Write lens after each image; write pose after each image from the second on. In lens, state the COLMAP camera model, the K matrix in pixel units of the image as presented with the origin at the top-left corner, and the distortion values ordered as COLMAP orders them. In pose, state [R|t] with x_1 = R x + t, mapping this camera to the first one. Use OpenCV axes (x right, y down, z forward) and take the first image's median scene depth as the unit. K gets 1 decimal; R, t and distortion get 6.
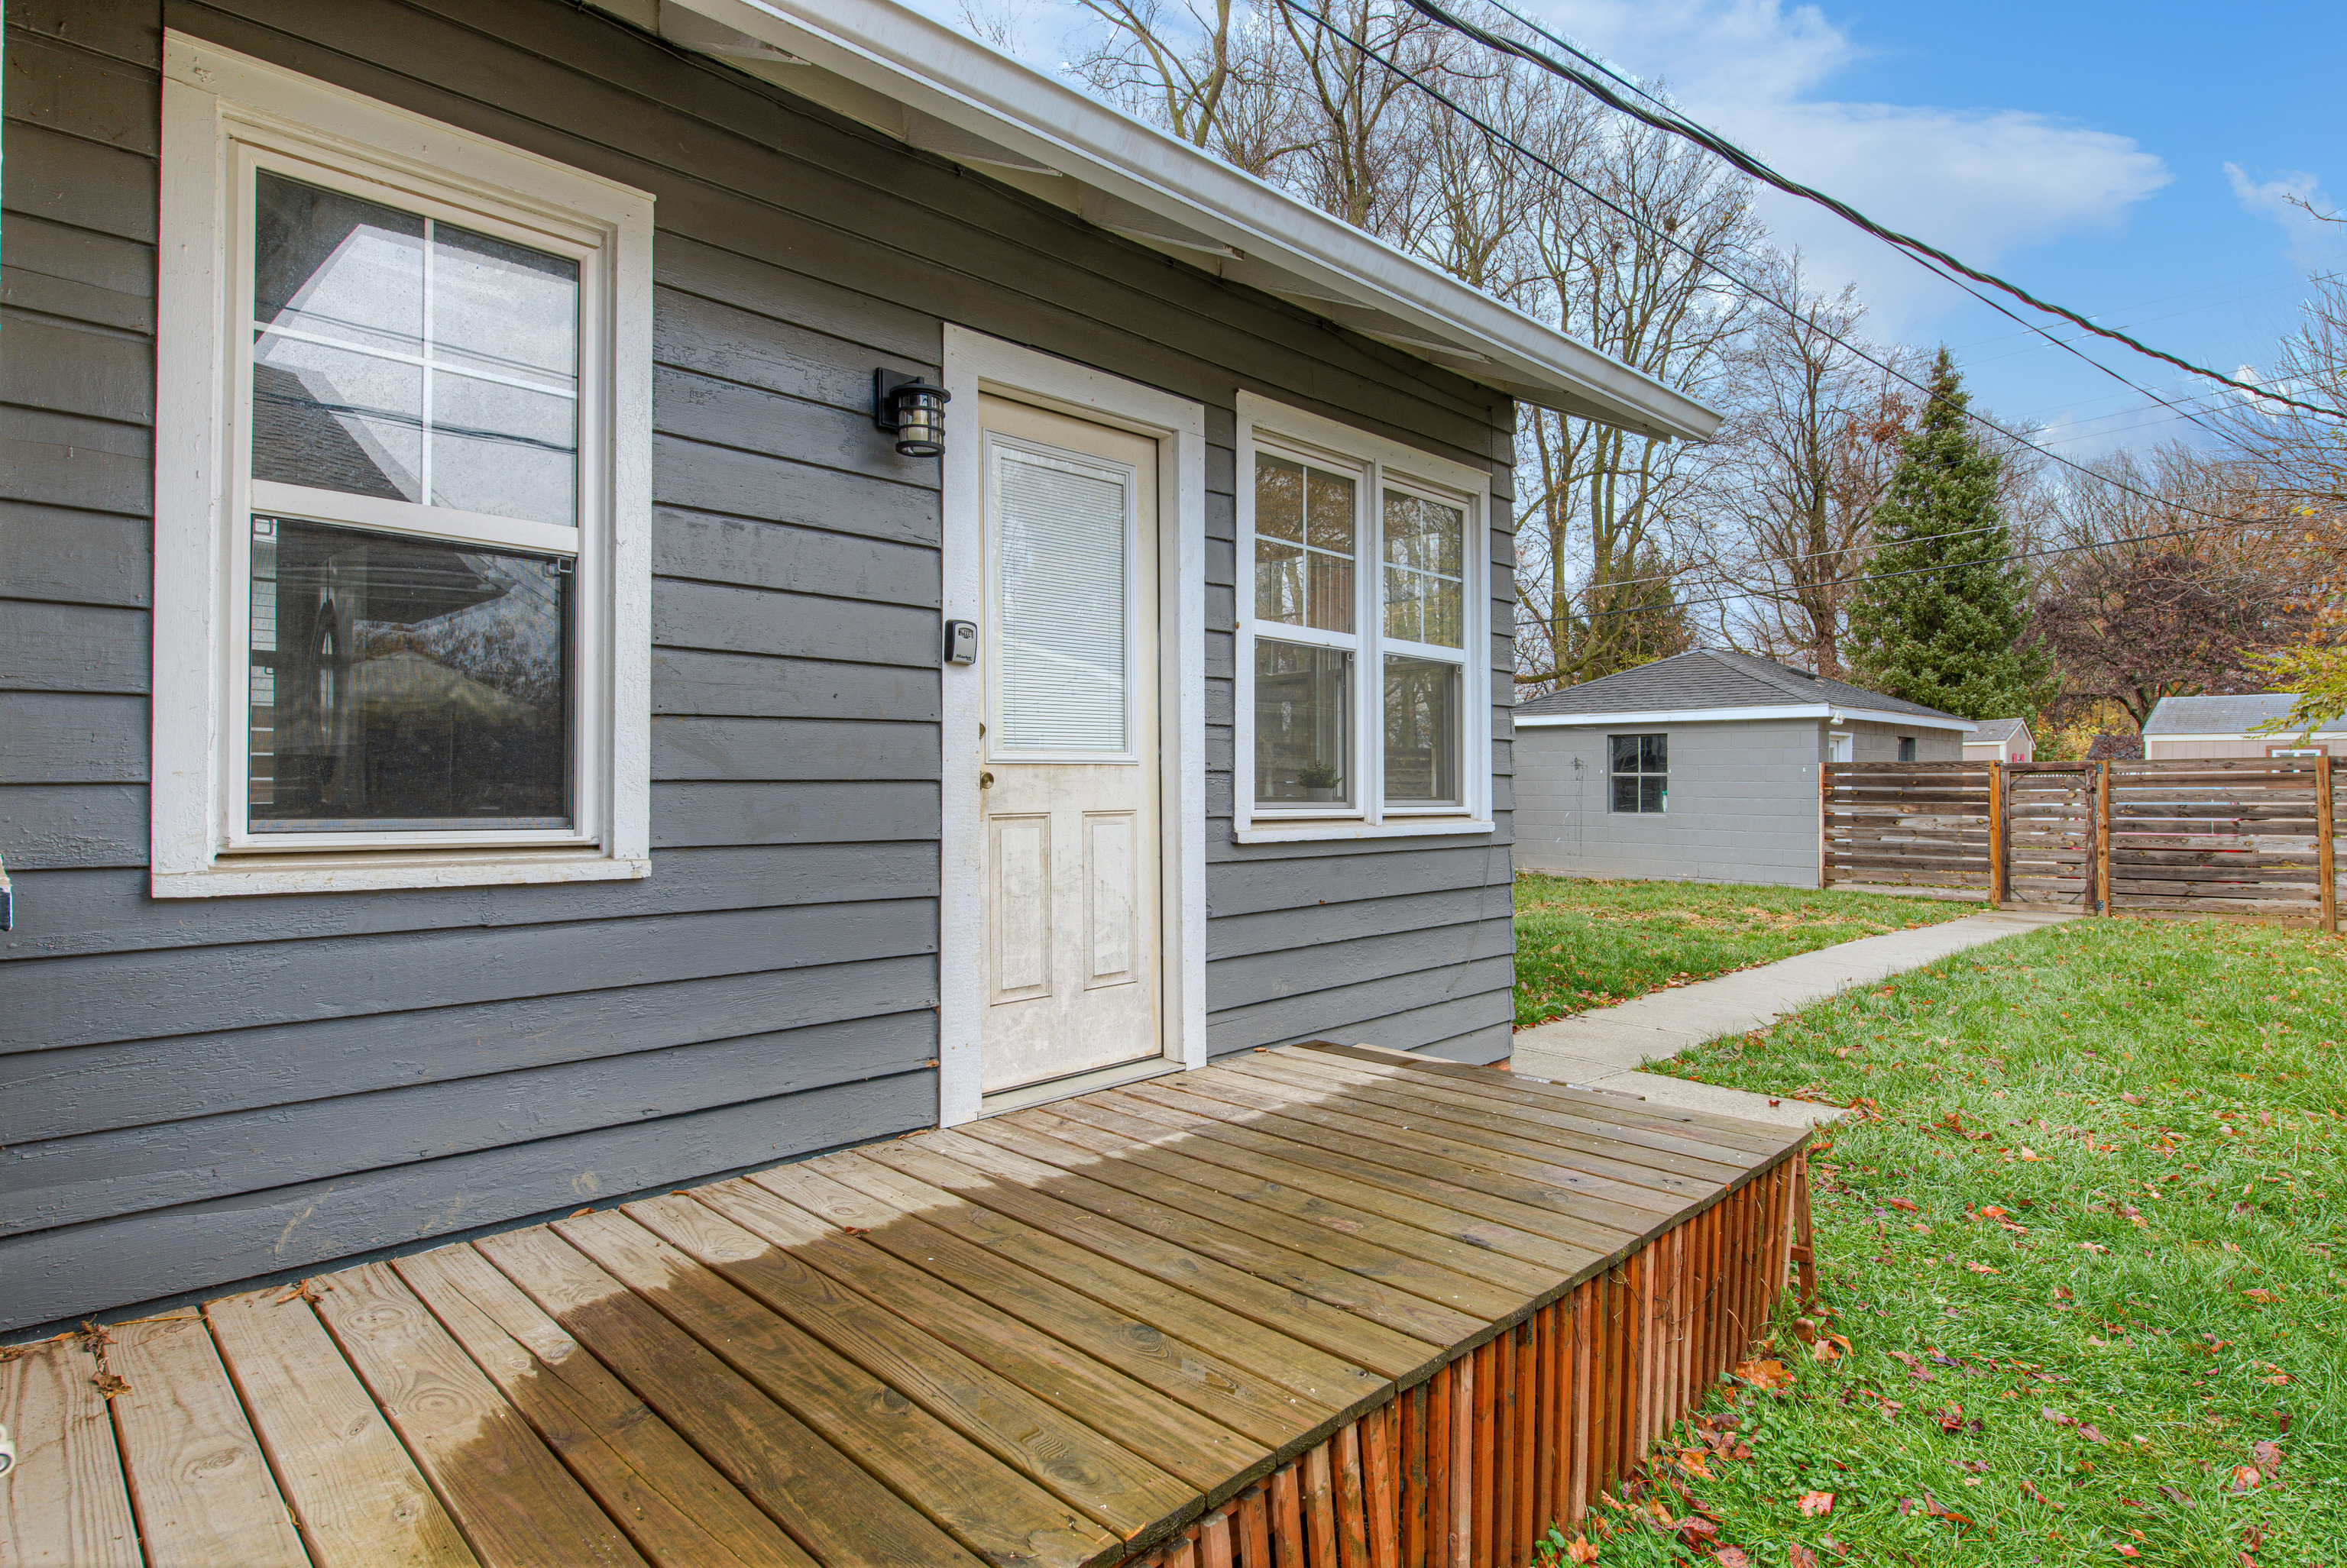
lens RADIAL K [[1230.4, 0, 1173.4], [0, 1230.4, 774.7], [0, 0, 1]] dist [-0.004145, -0.002394]
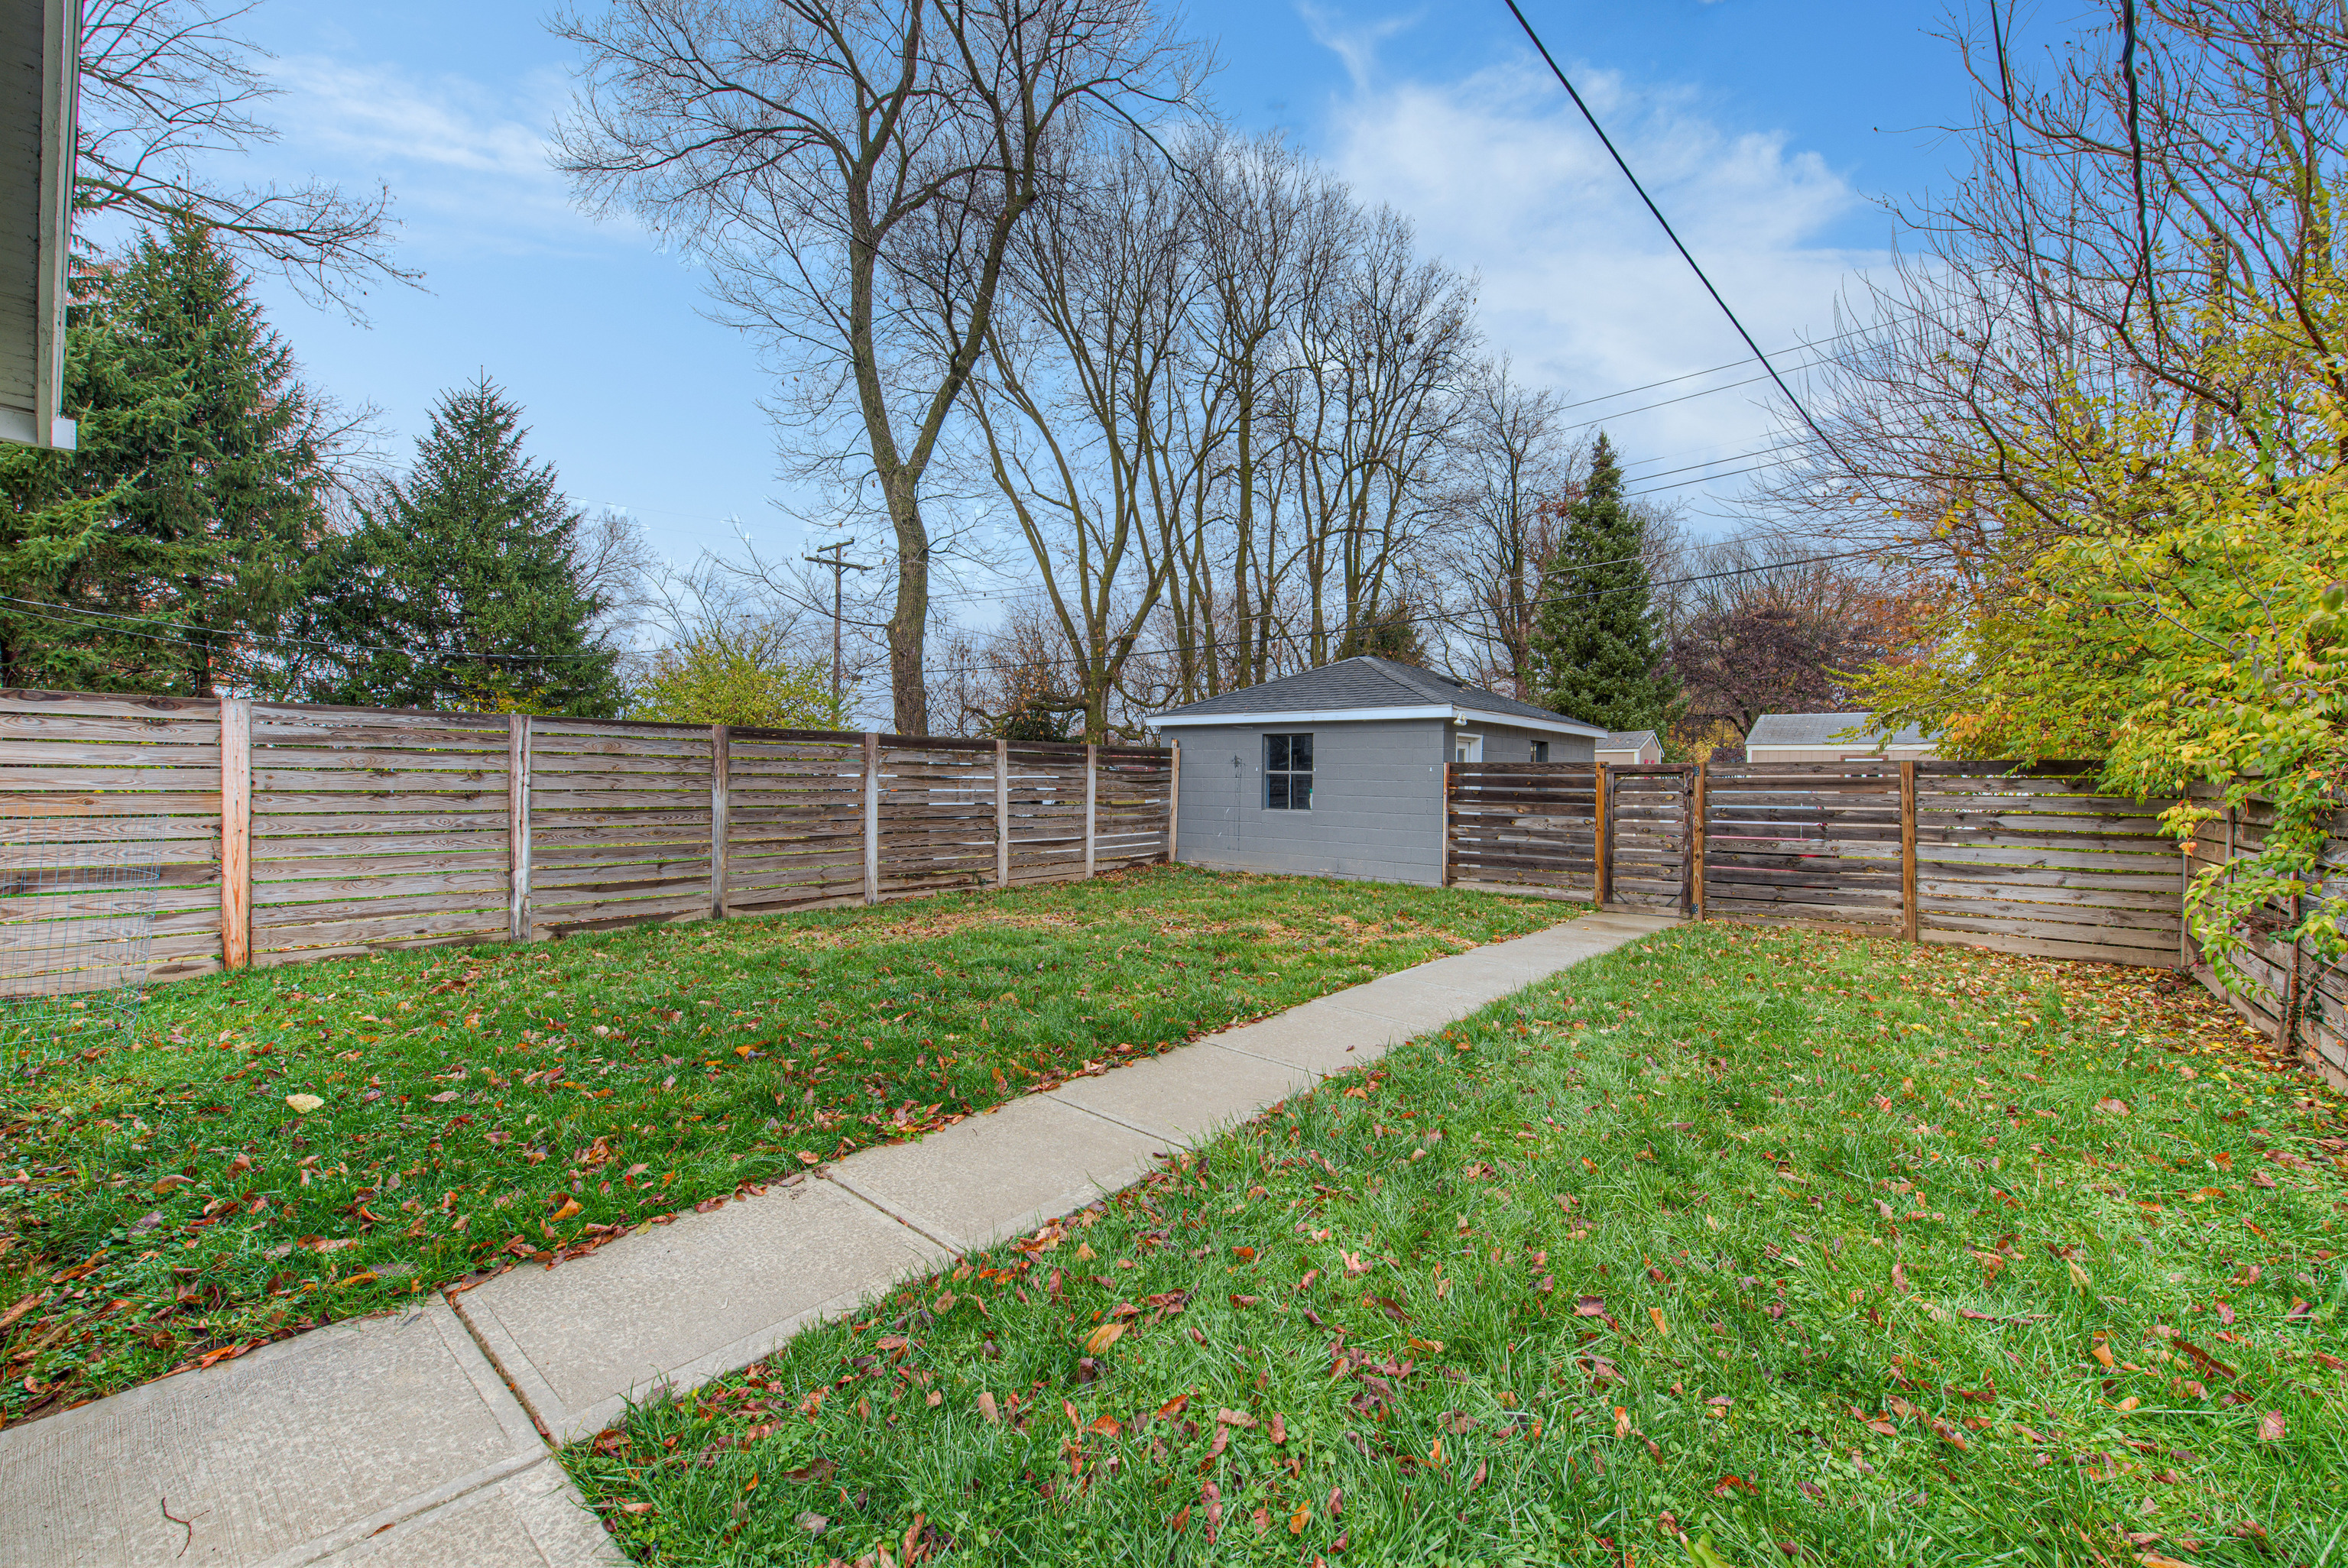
lens RADIAL K [[934.6, 0, 1173.4], [0, 934.6, 778.9], [0, 0, 1]] dist [0.010293, -0.009612]
pose [[0.993135, 0.010236, 0.116523, 0.202763], [-0.011191, 0.999909, 0.007543, 0.000249], [-0.116435, -0.008795, 0.993159, 0.243690]]
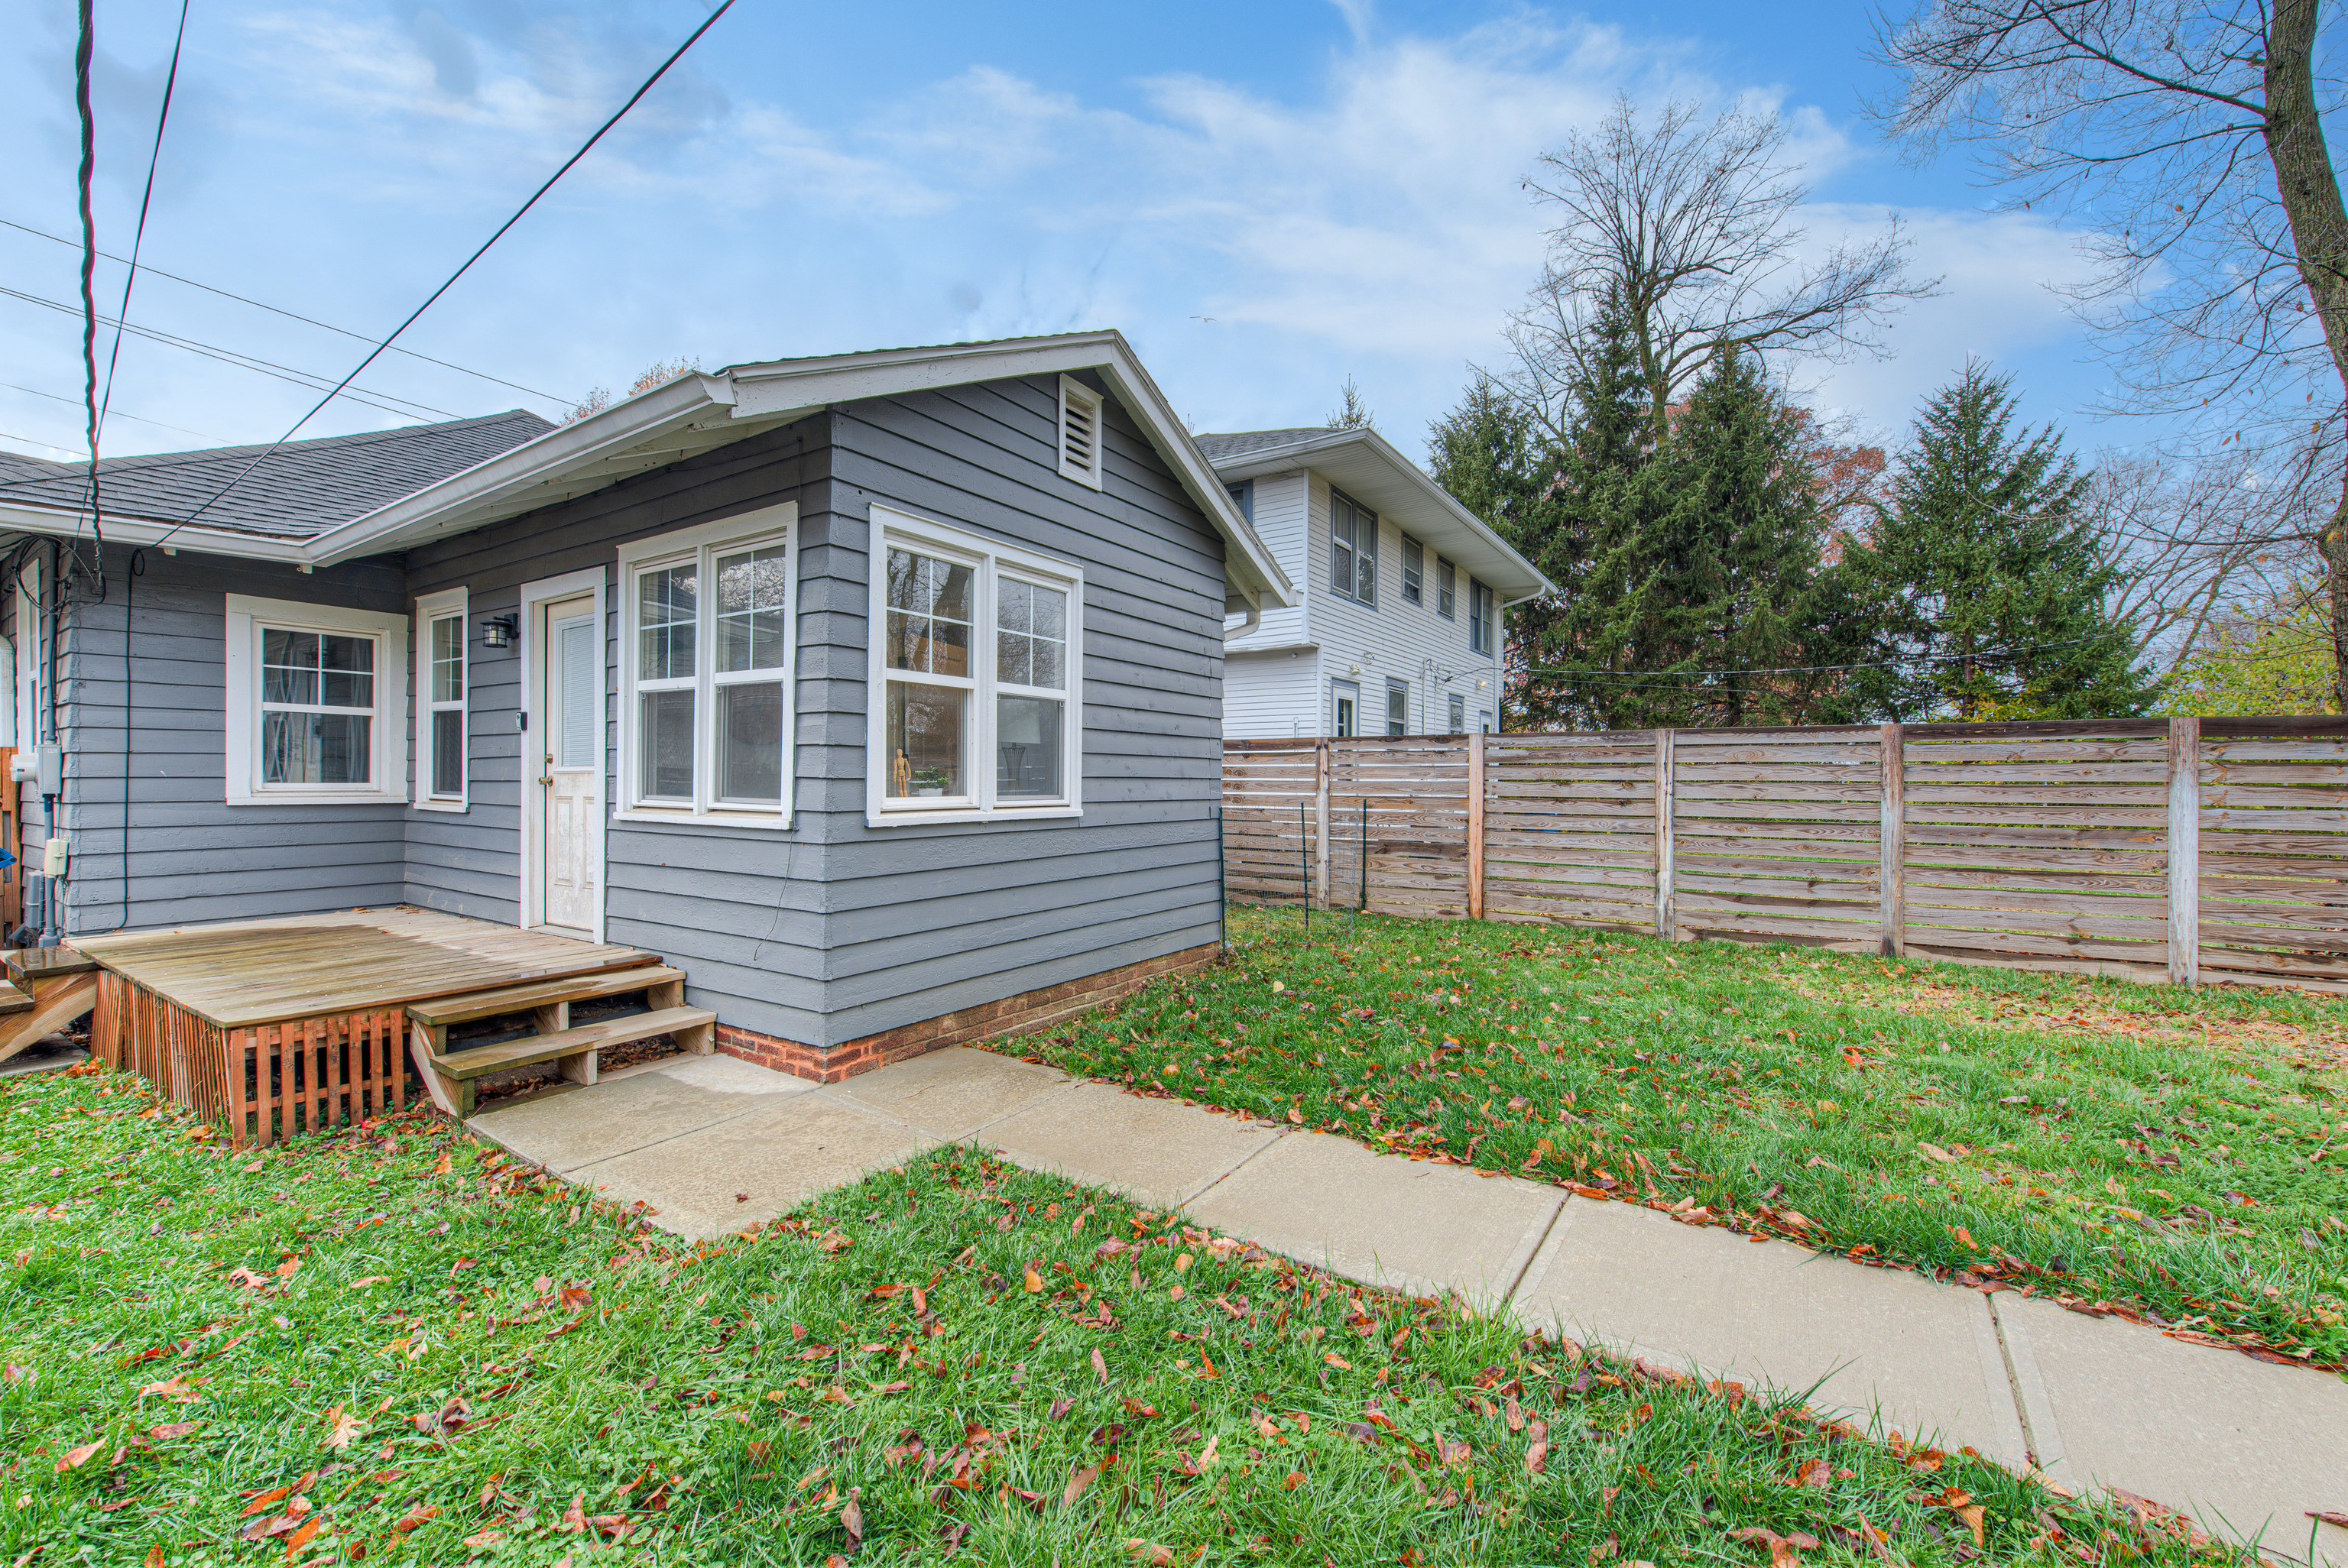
lens RADIAL K [[934.6, 0, 1173.4], [0, 934.6, 778.9], [0, 0, 1]] dist [0.010293, -0.009612]
pose [[0.208096, 0.000530, -0.978108, 0.377646], [0.004528, 0.999989, 0.001505, 0.000712], [0.978098, -0.004743, 0.208091, 0.382906]]
